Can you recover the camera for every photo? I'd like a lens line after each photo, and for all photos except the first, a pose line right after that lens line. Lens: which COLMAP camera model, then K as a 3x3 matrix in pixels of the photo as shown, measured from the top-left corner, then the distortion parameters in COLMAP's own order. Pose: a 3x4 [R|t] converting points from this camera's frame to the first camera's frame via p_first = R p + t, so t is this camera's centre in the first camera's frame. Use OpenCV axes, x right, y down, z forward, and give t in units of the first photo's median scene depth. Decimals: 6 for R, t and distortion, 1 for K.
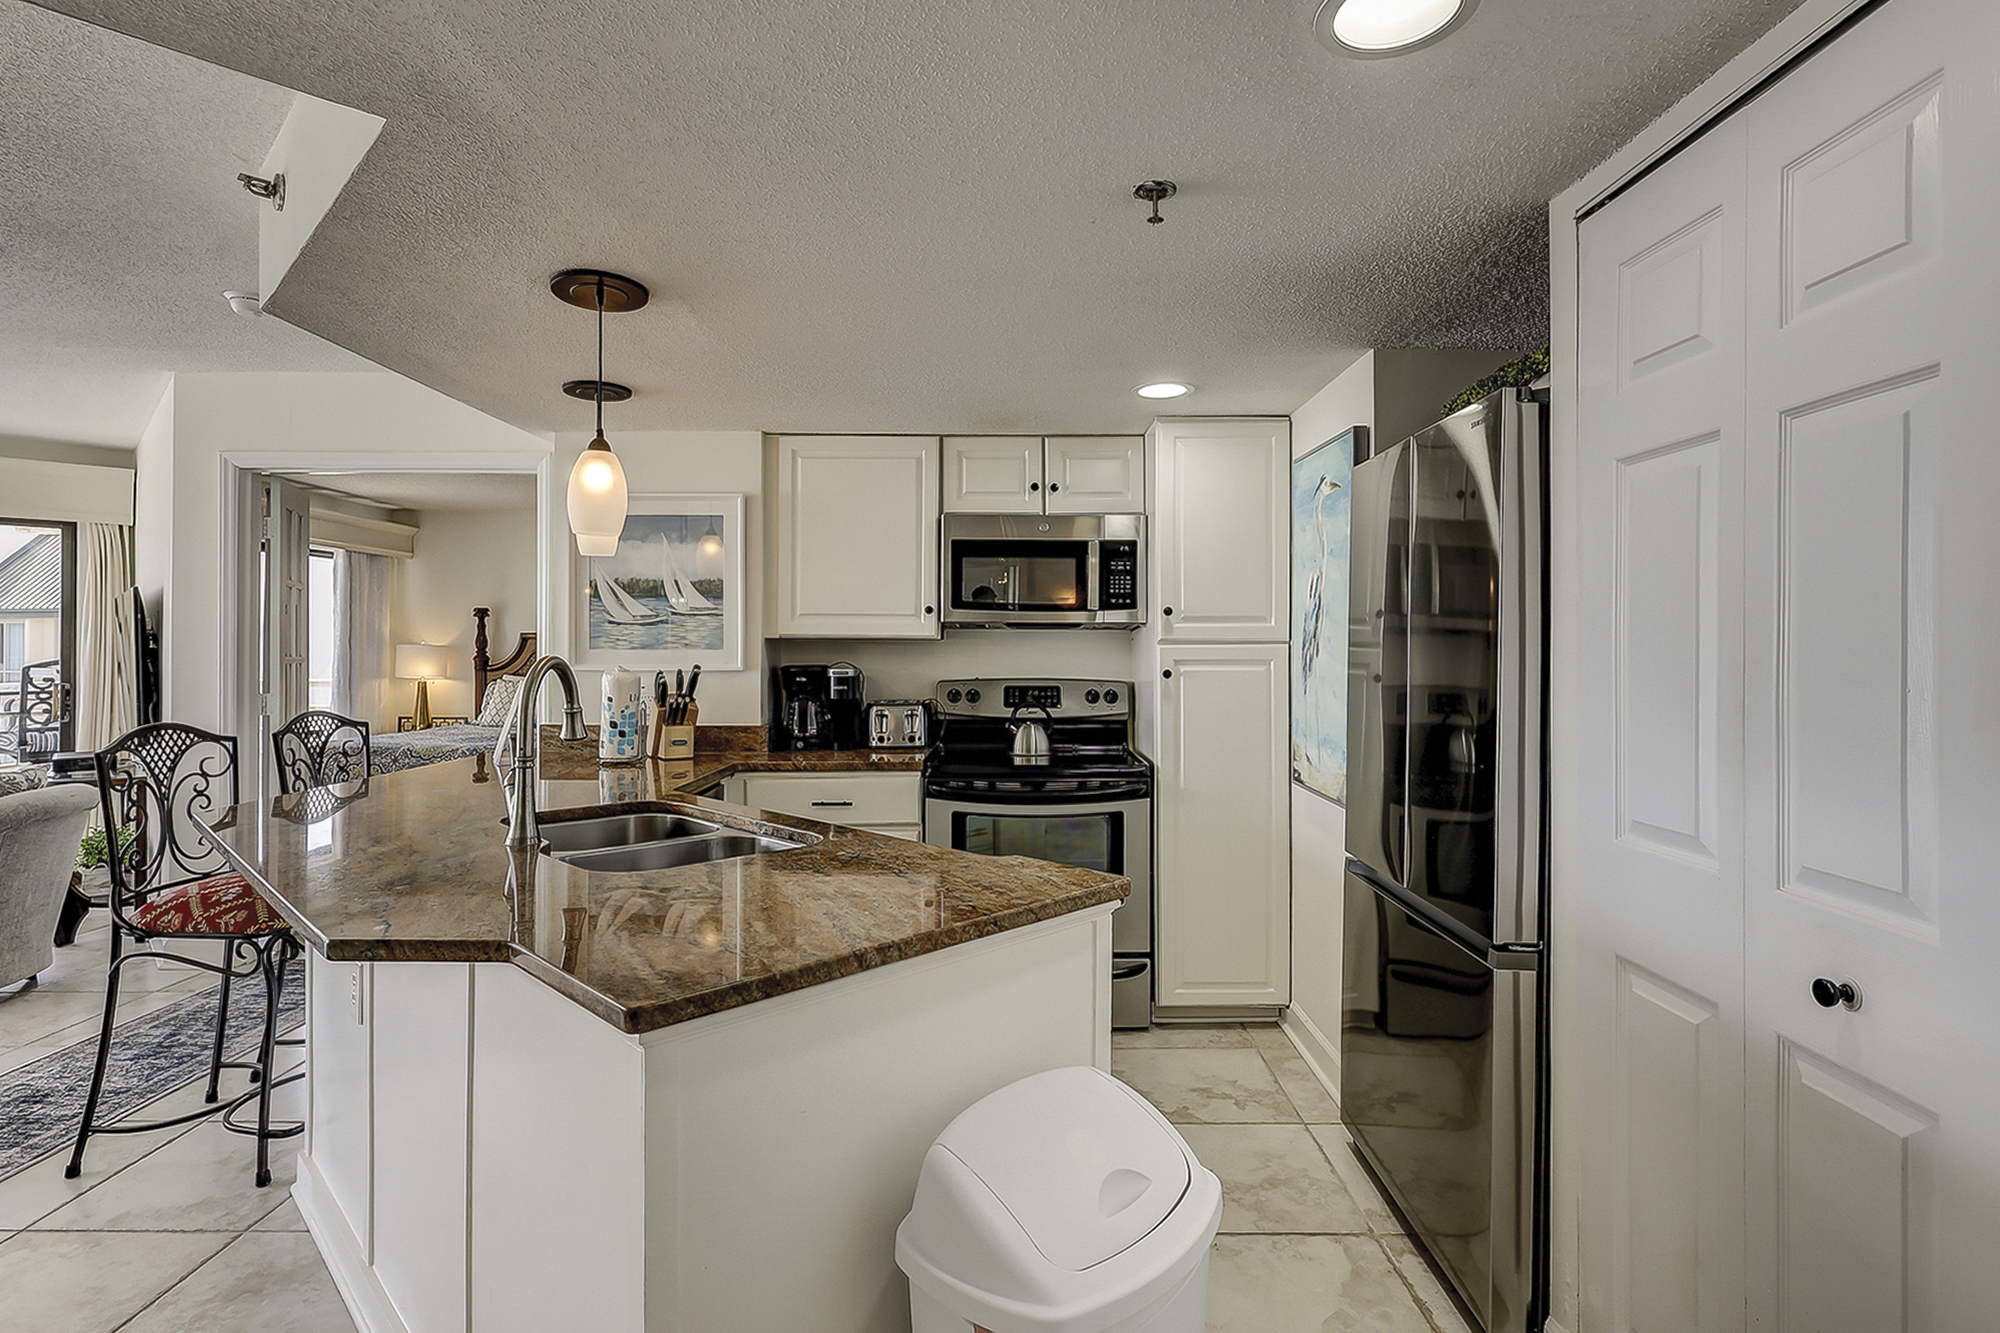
lens RADIAL K [[968.5, 0, 995.7], [0, 968.5, 645.0], [0, 0, 1]] dist [-0.005513, 0.000285]
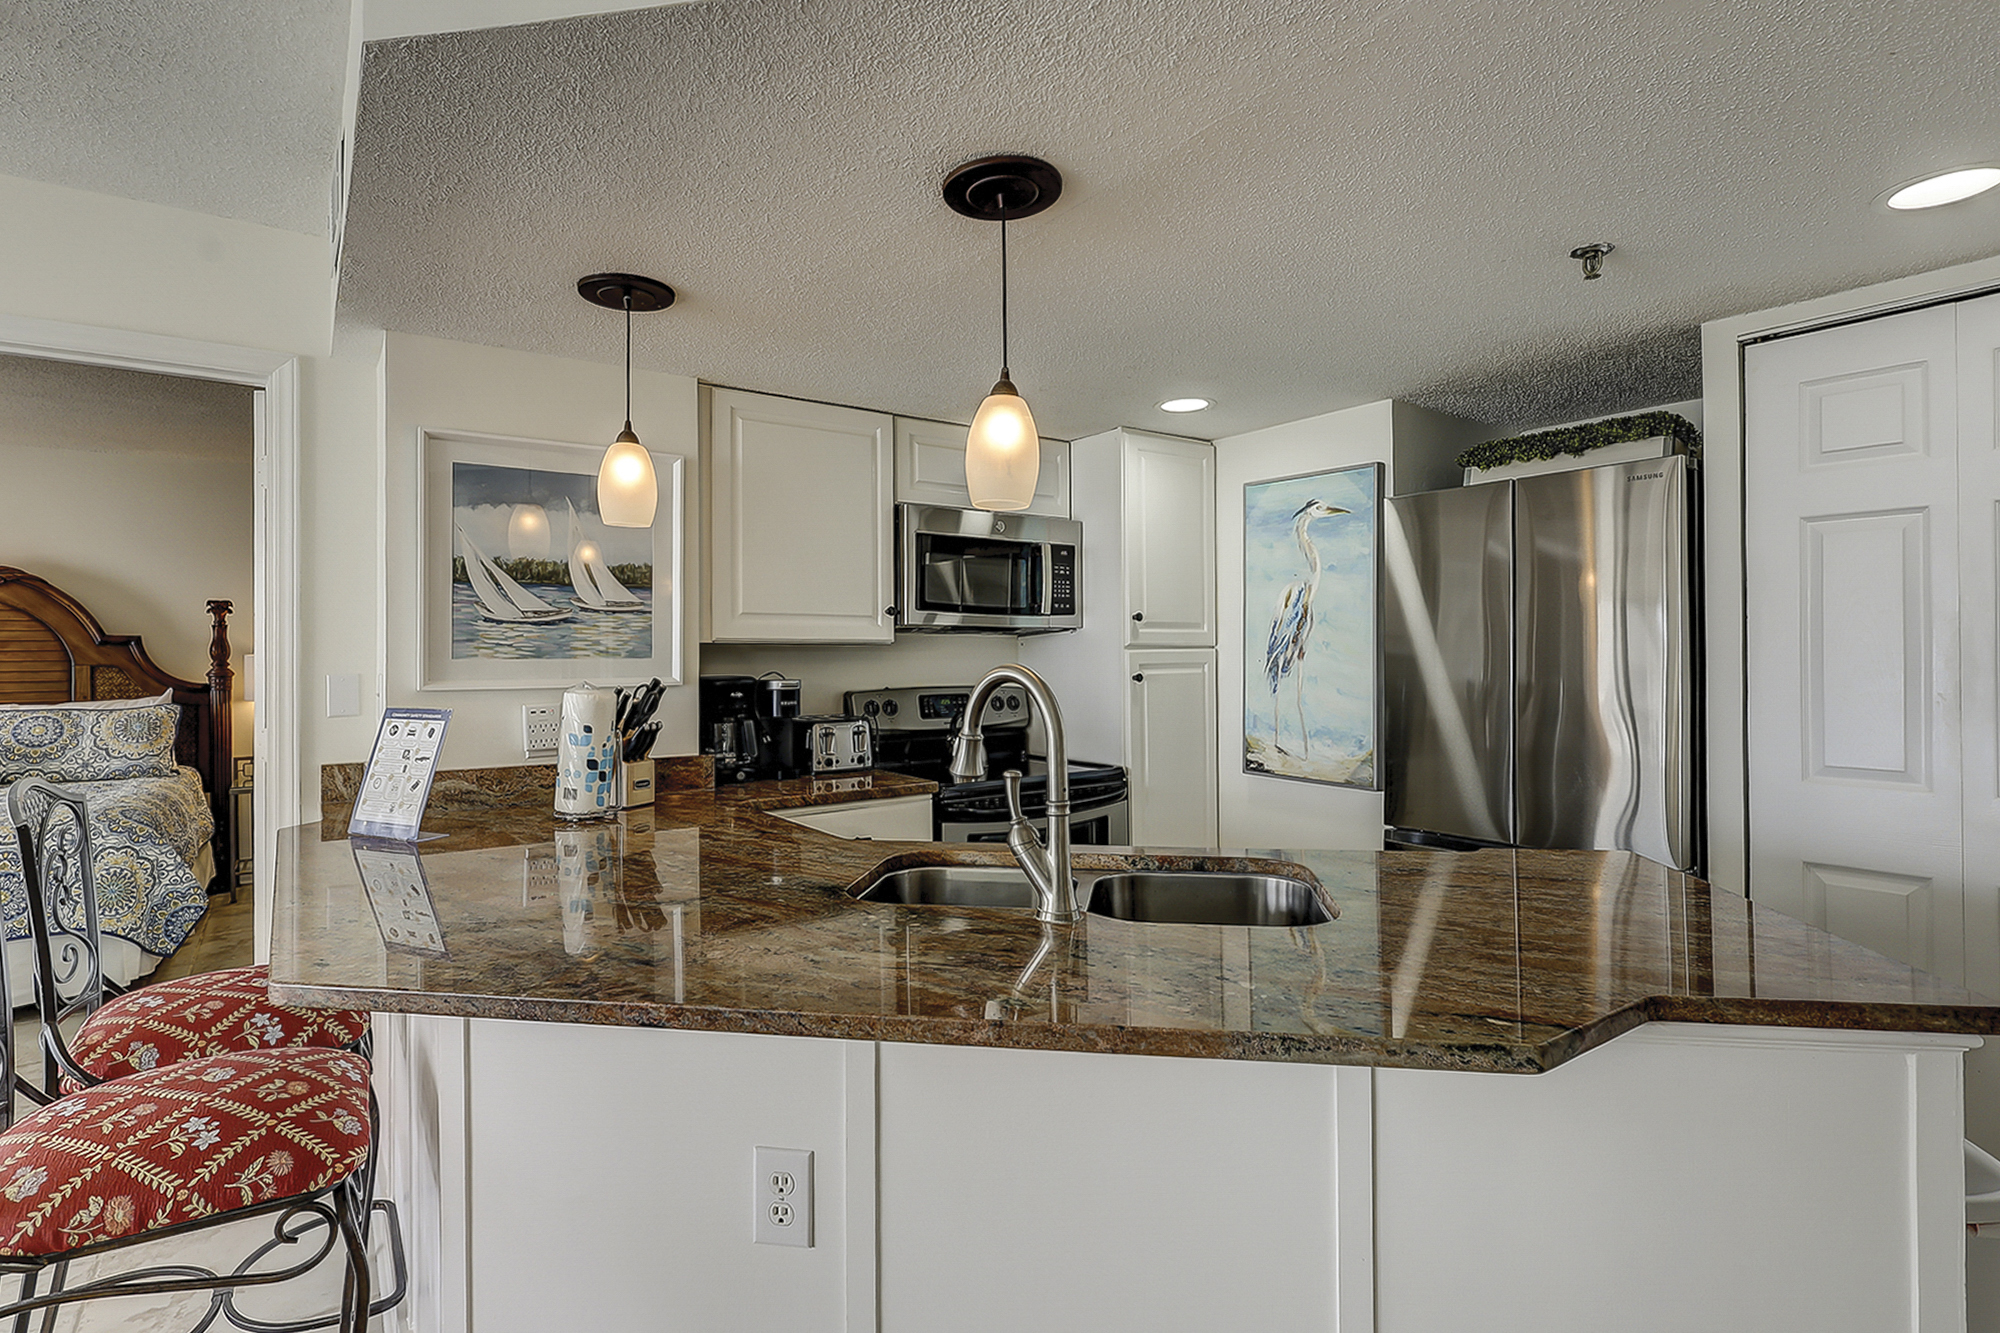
lens RADIAL K [[981.0, 0, 996.6], [0, 981.0, 642.0], [0, 0, 1]] dist [-0.002975, 0.001175]
pose [[0.816034, 0.001125, 0.578002, -0.505678], [0.005500, 0.999938, -0.009711, 0.001093], [-0.577977, 0.011103, 0.815977, 0.215712]]
